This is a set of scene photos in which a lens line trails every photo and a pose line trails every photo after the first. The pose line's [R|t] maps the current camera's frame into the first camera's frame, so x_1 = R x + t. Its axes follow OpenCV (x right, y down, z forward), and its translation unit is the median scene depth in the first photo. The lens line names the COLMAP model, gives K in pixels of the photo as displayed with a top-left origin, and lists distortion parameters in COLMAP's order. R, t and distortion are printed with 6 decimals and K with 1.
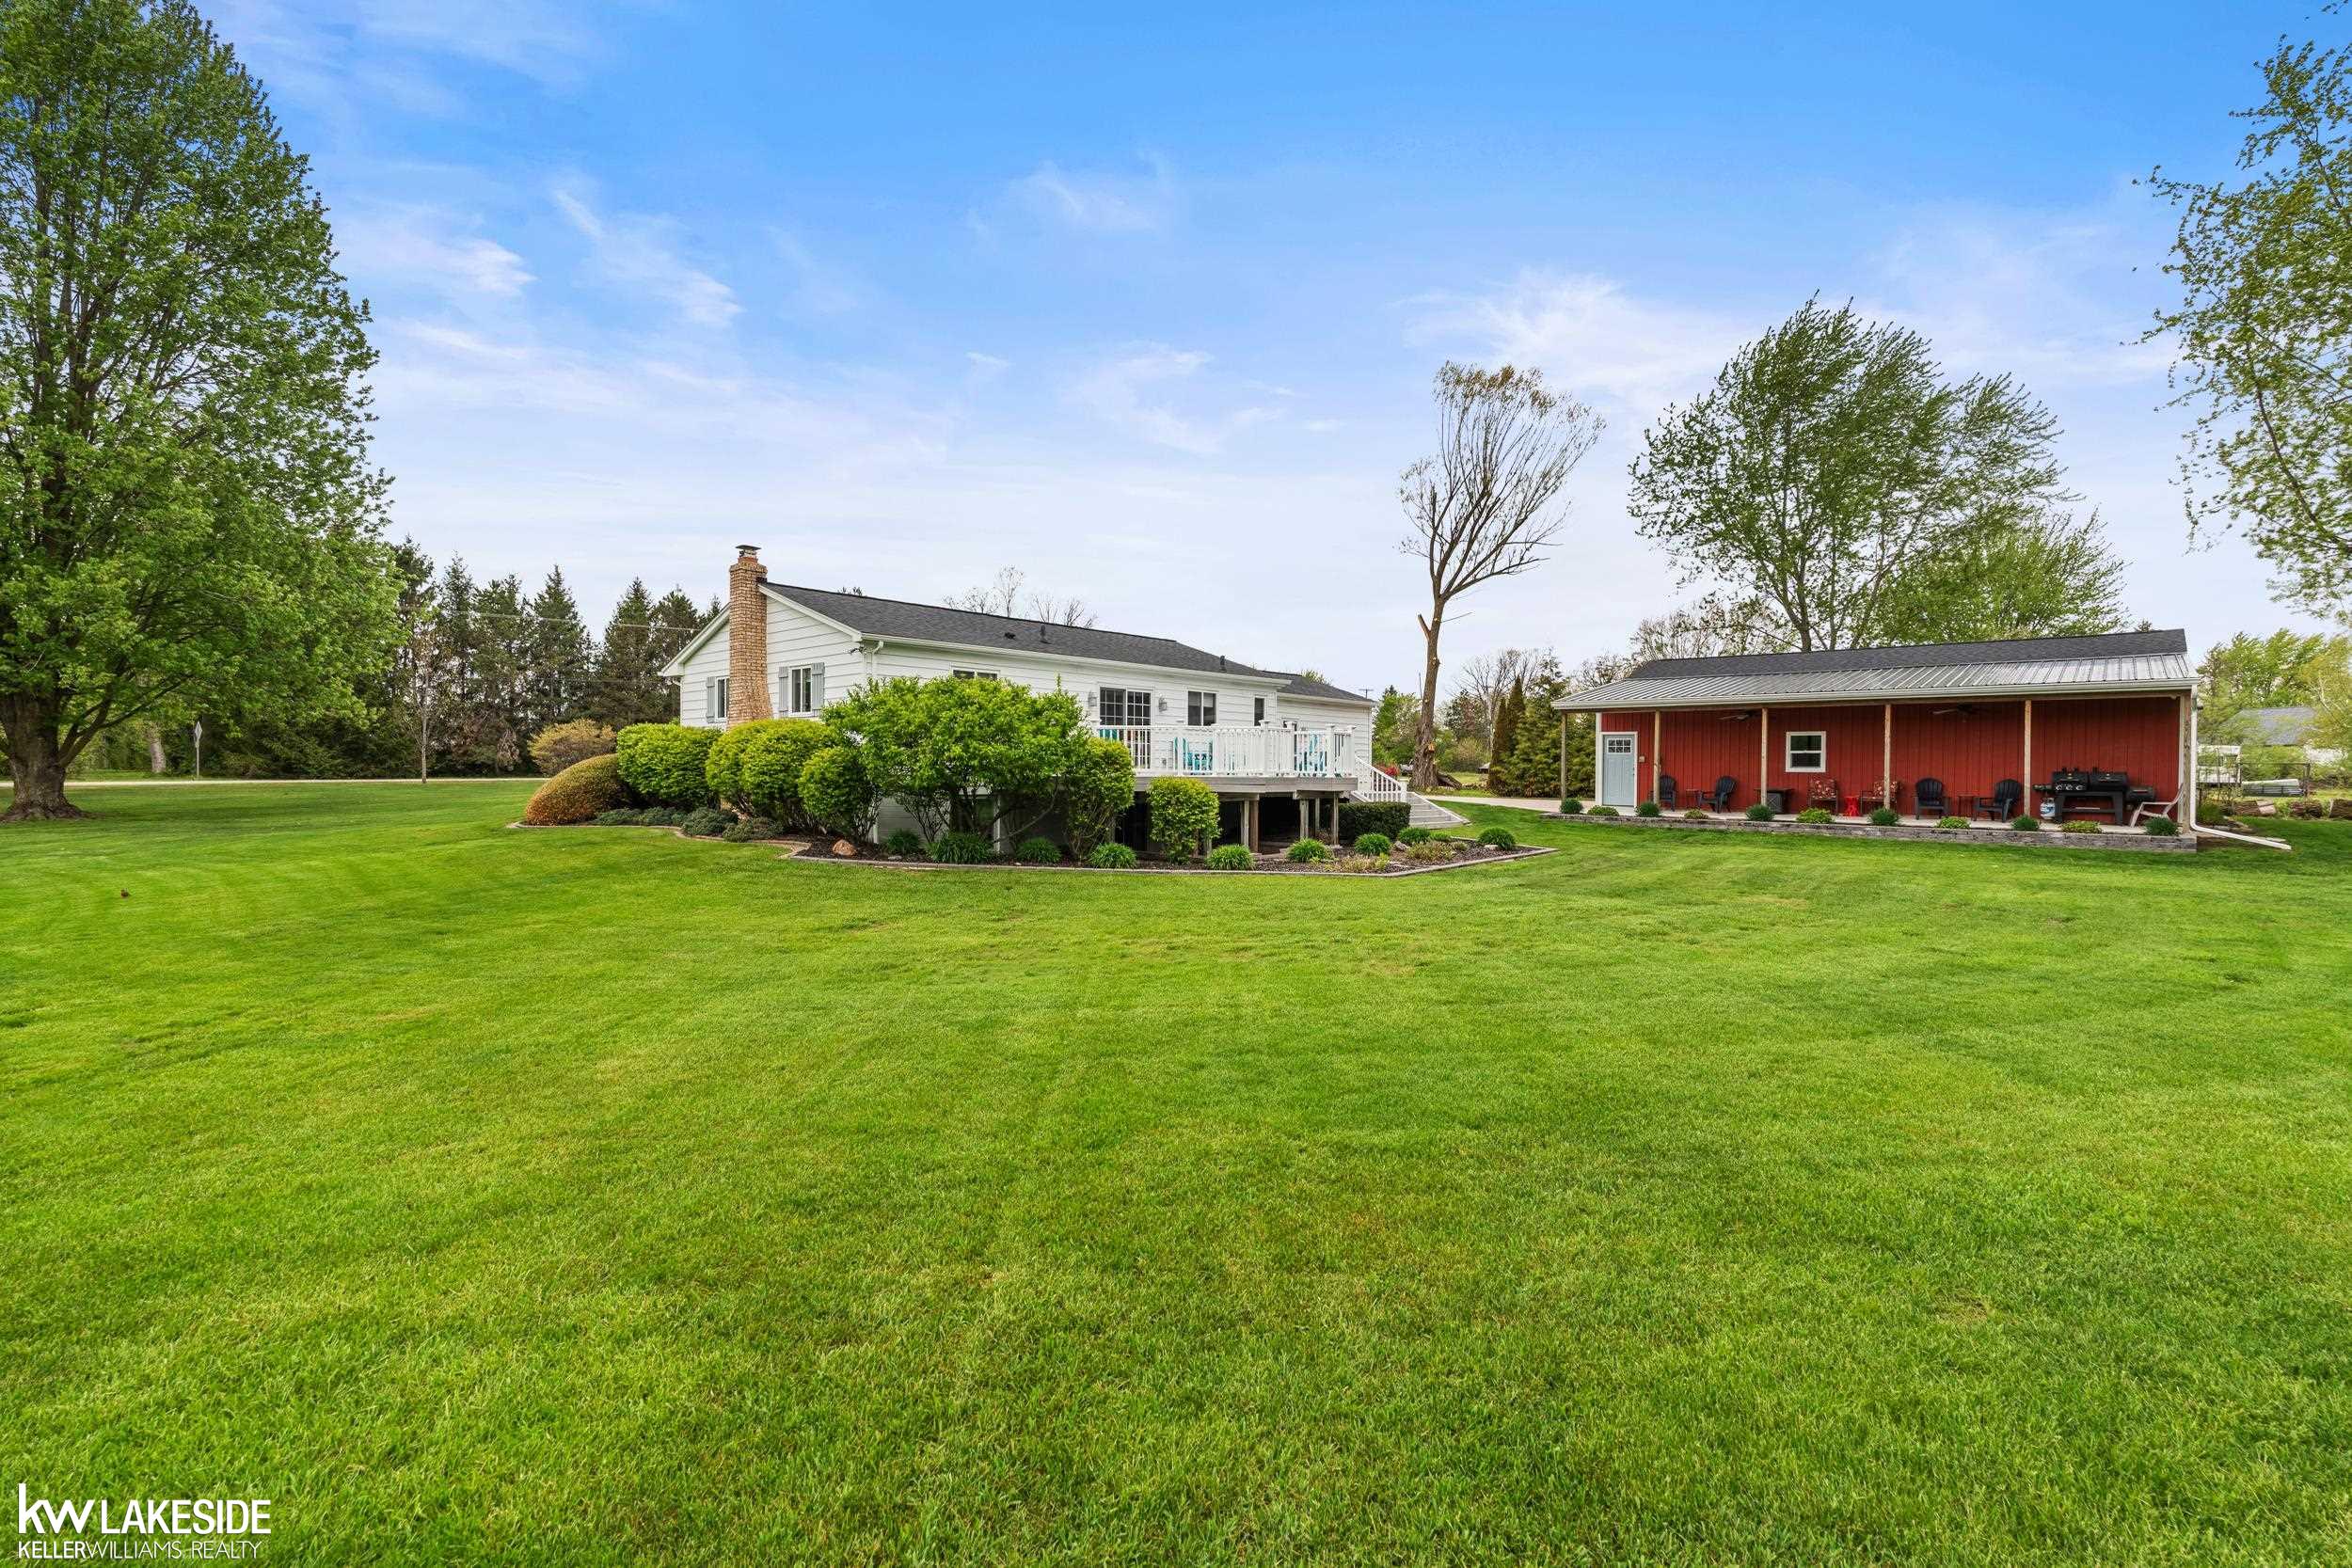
lens RADIAL K [[1018.1, 0, 1165.6], [0, 1018.1, 782.2], [0, 0, 1]] dist [0.000668, -0.008908]
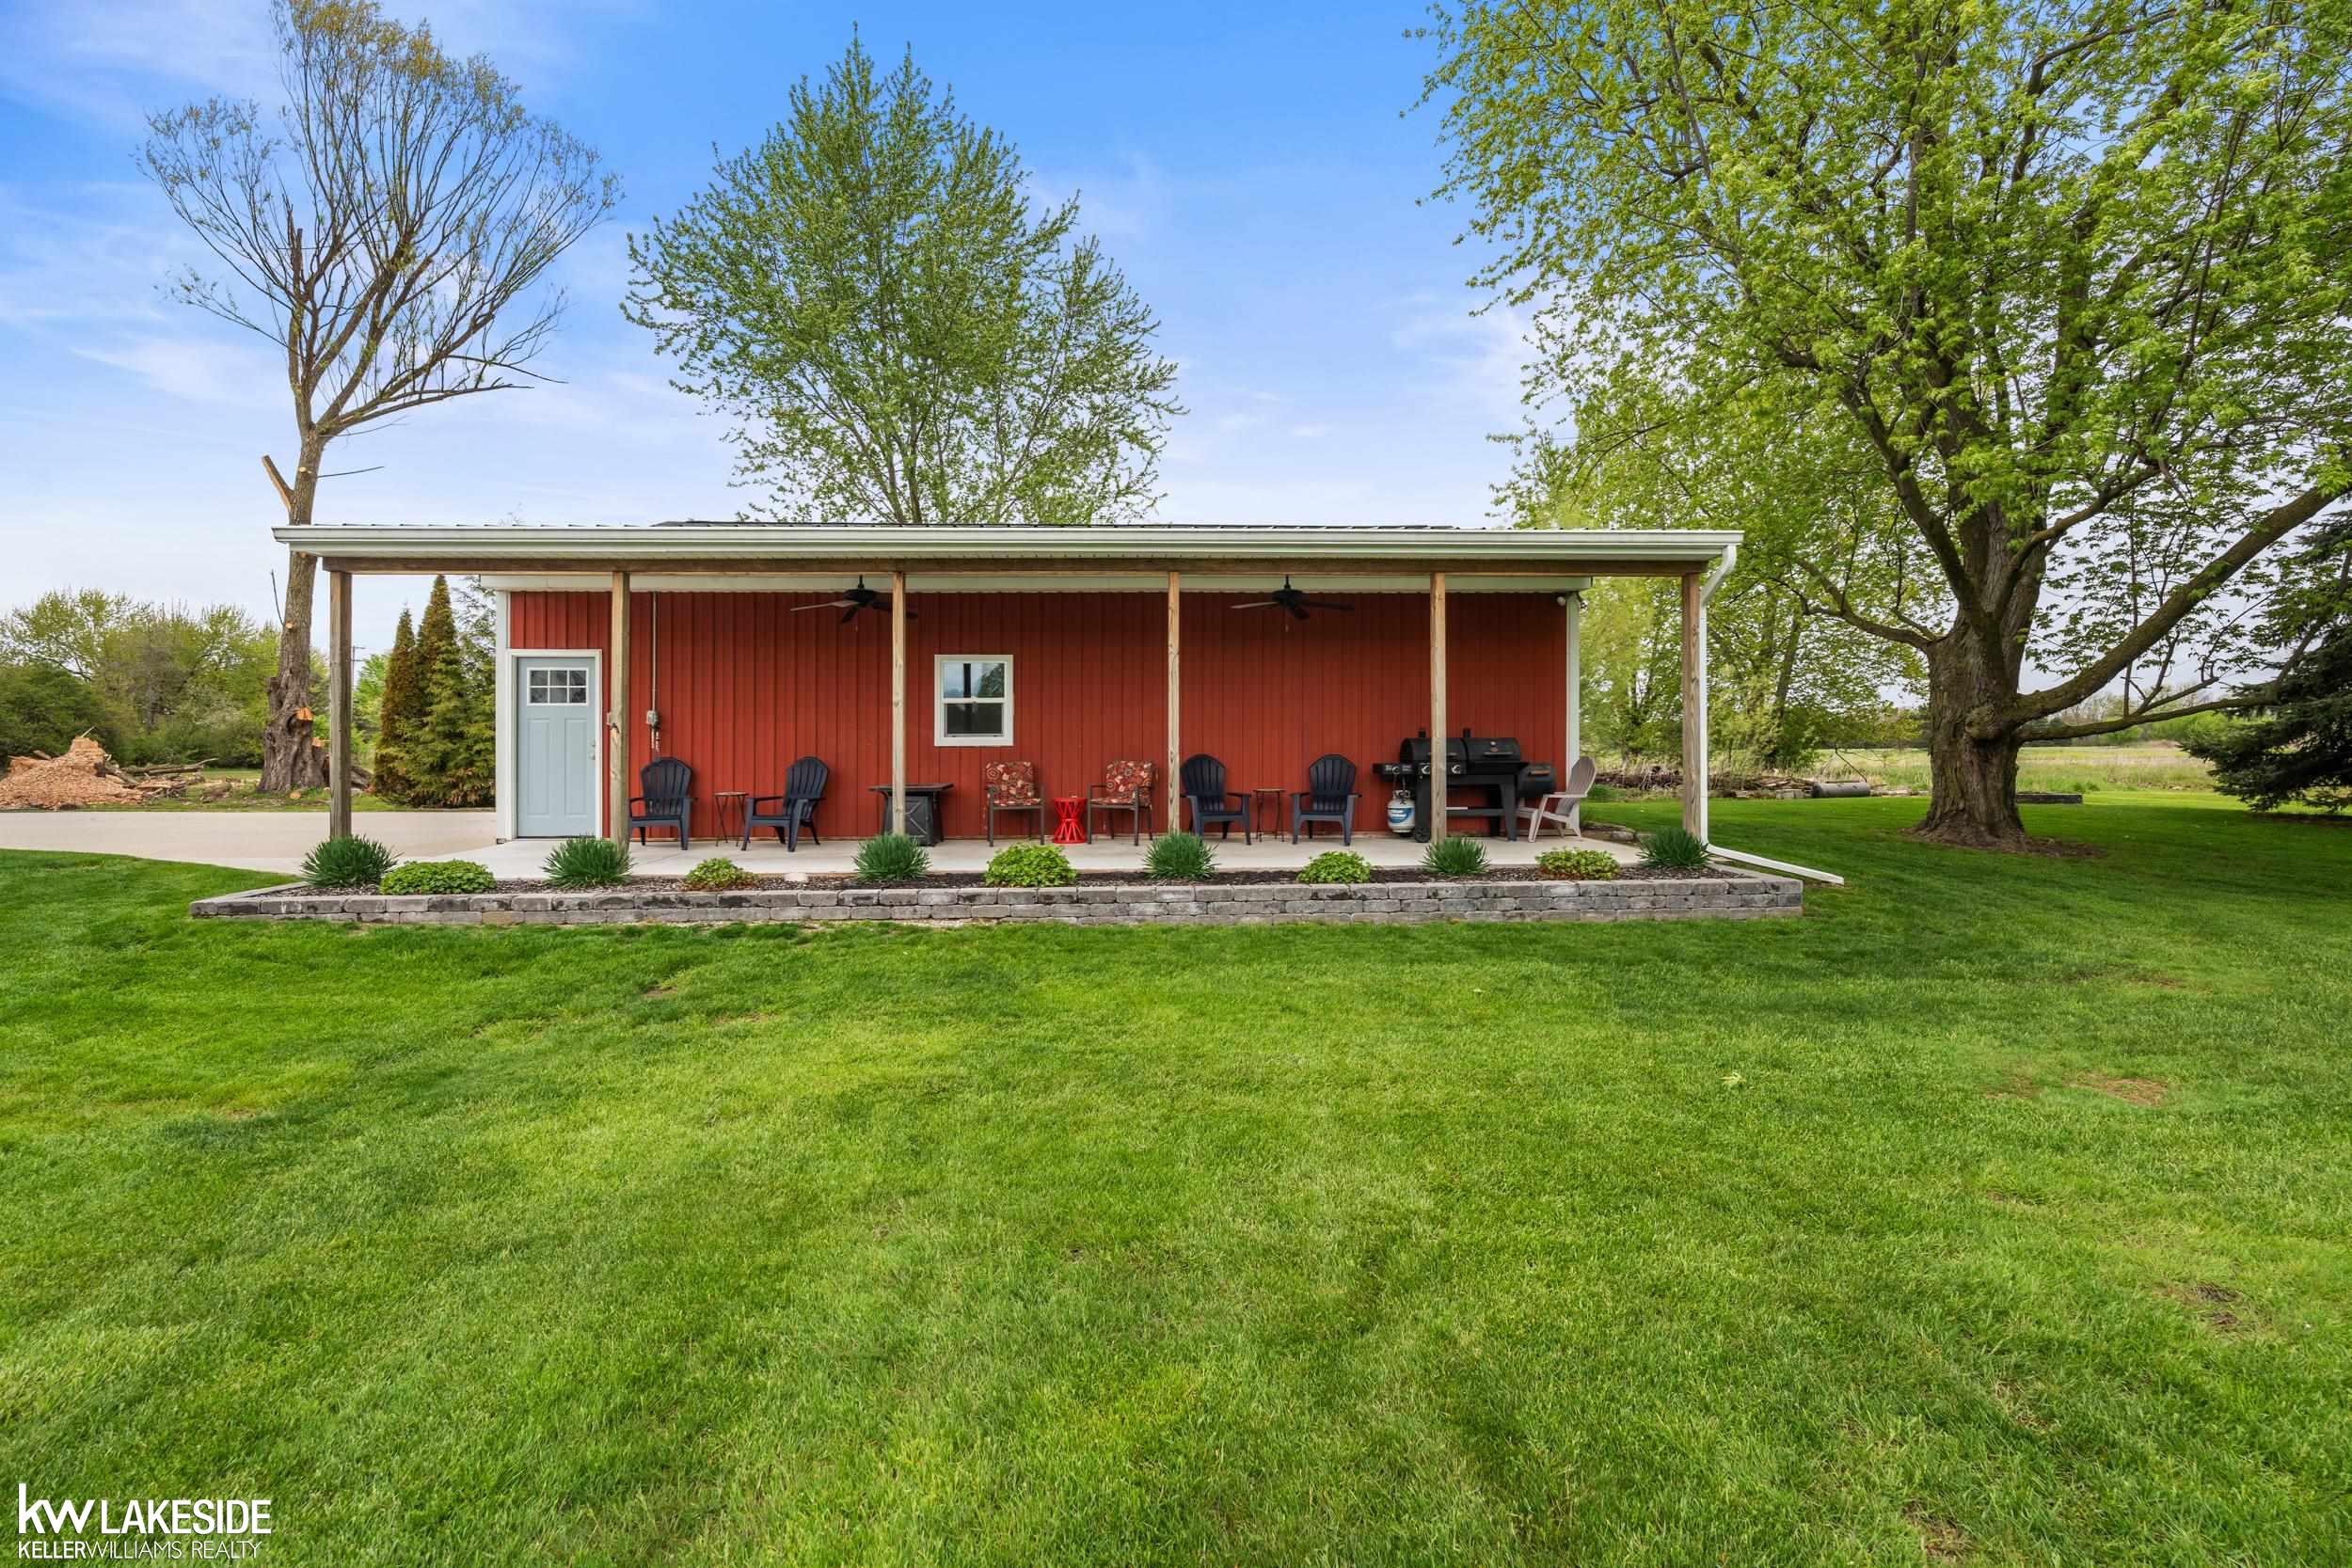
lens RADIAL K [[1018.1, 0, 1165.6], [0, 1018.1, 782.2], [0, 0, 1]] dist [0.000668, -0.008908]
pose [[0.682294, -0.032997, 0.730333, 0.365808], [0.023308, 0.999455, 0.023381, -0.002708], [-0.730706, 0.001070, 0.682691, 0.643680]]
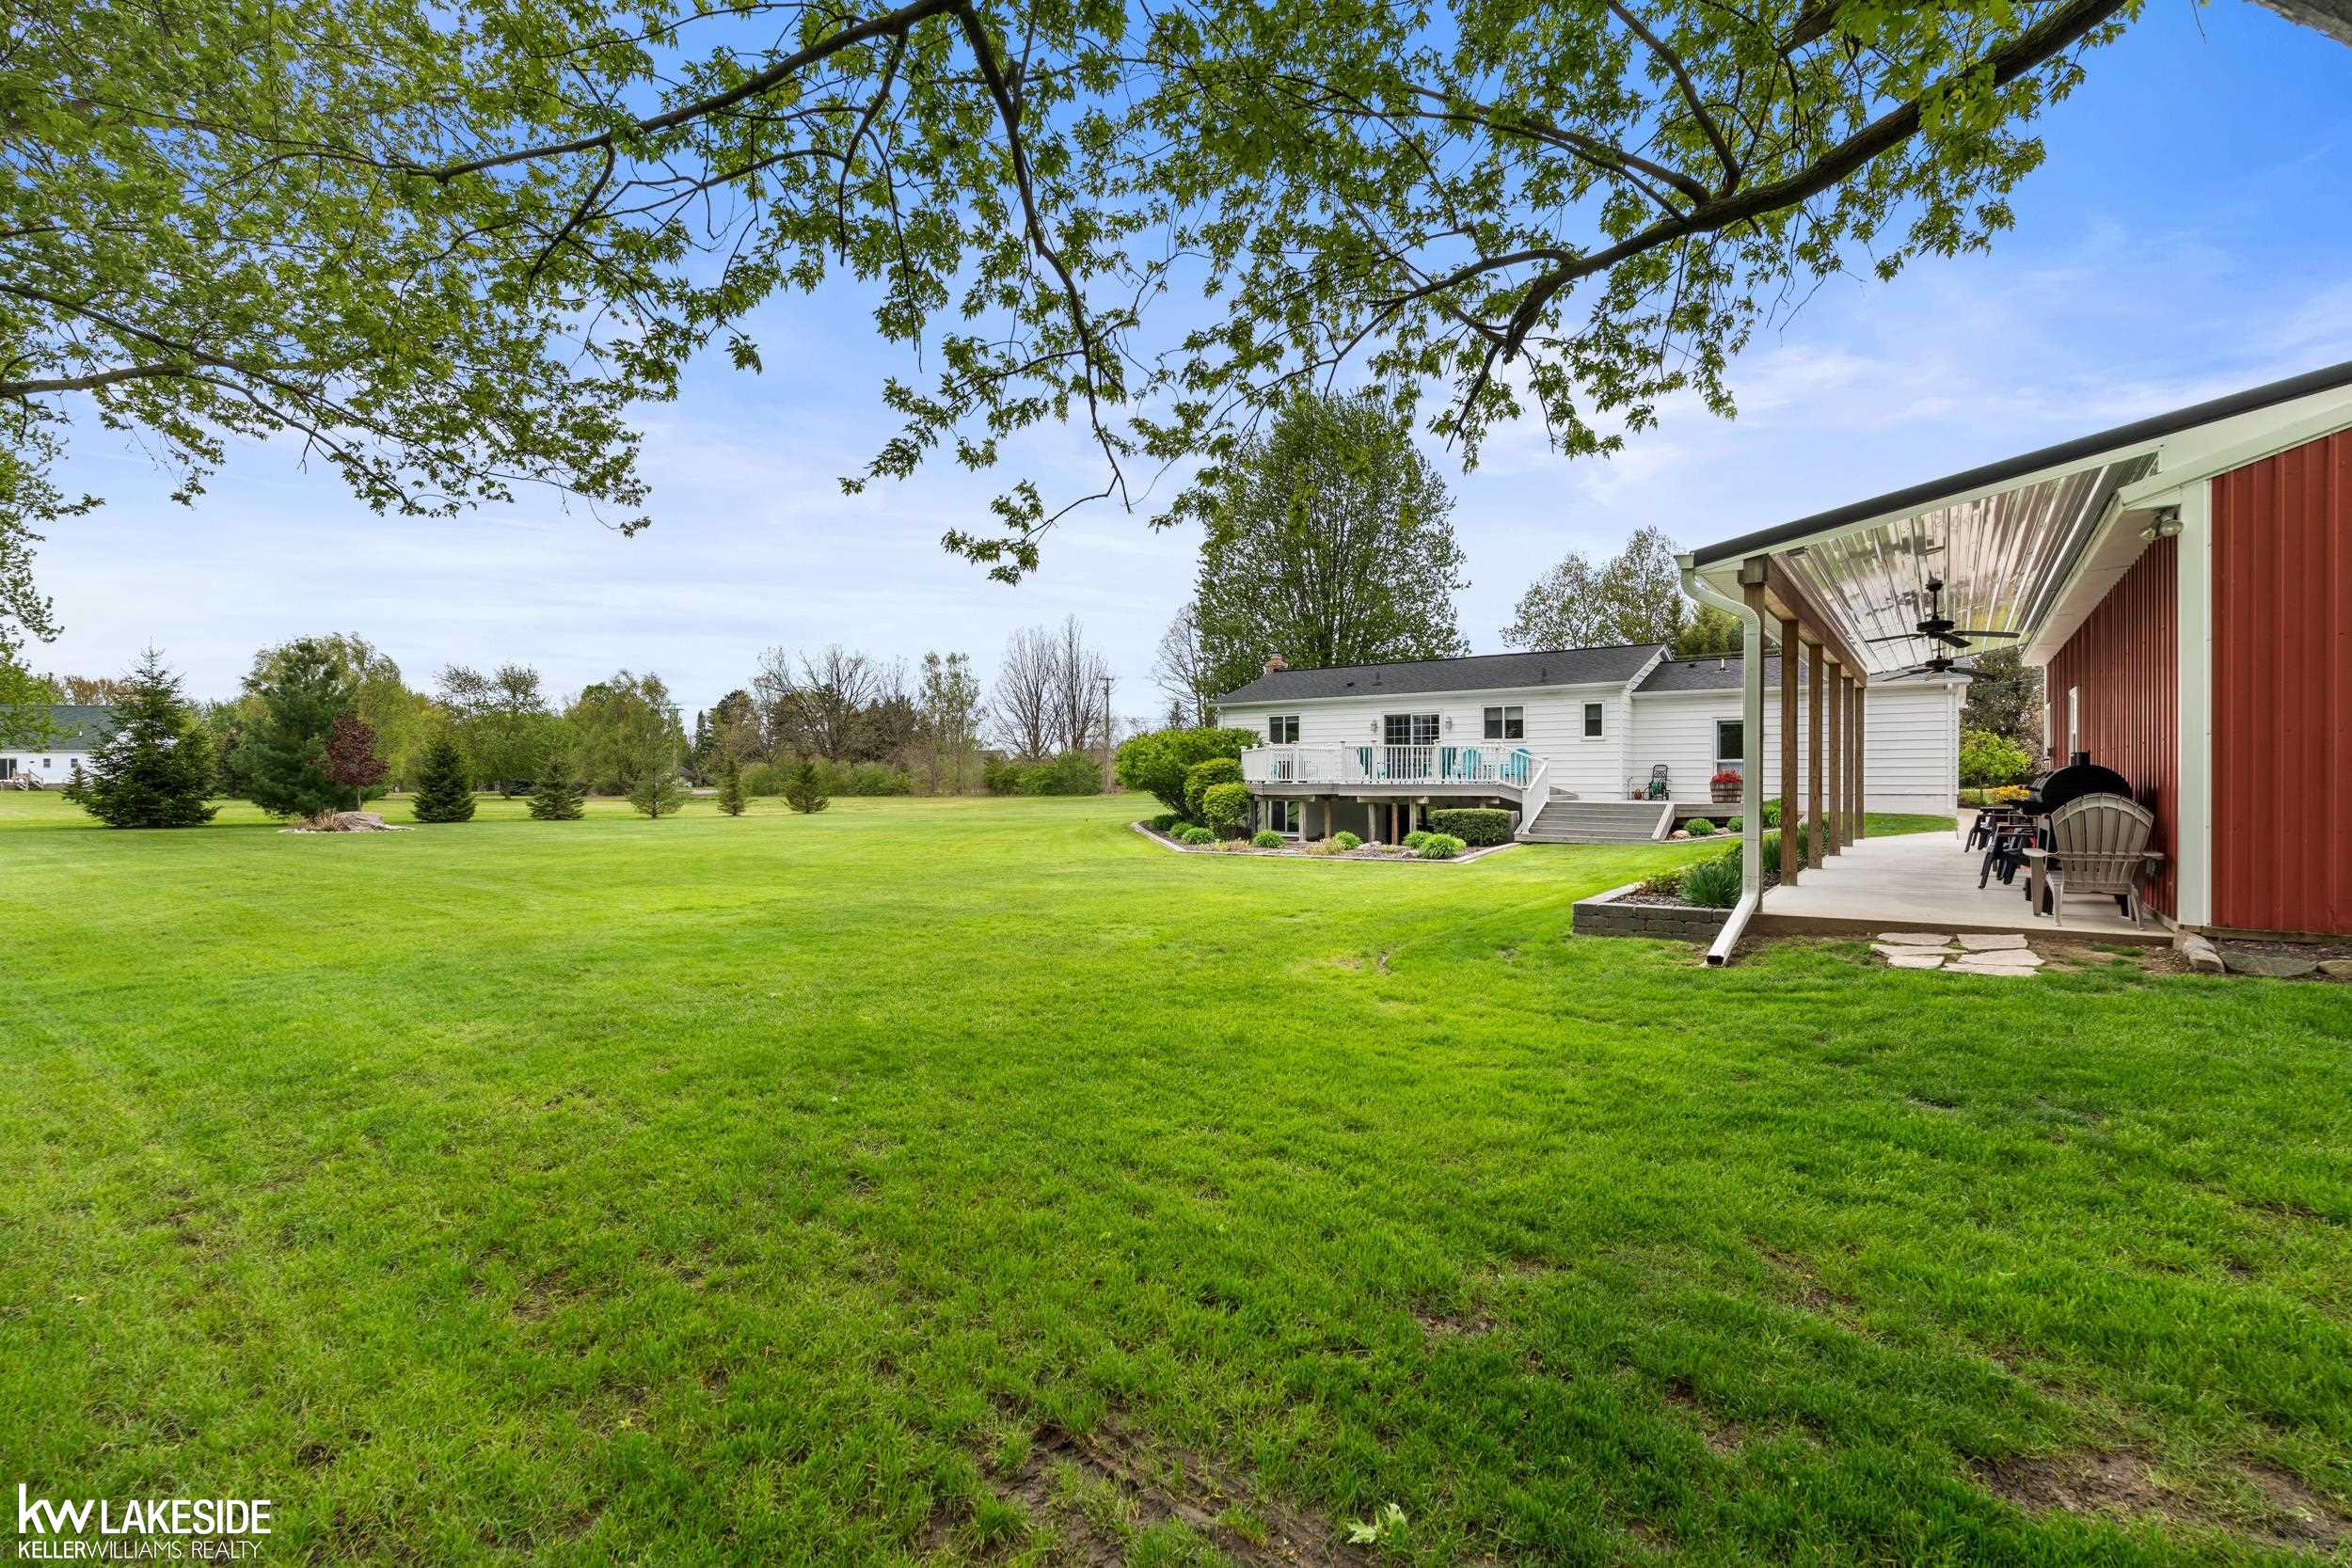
lens RADIAL K [[1043.5, 0, 1183.4], [0, 1043.5, 791.9], [0, 0, 1]] dist [-0.000948, -0.000833]
pose [[0.111730, 0.004820, -0.993727, 1.119538], [-0.011040, 0.999933, 0.003609, 0.002119], [0.993677, 0.010567, 0.111776, 0.540714]]
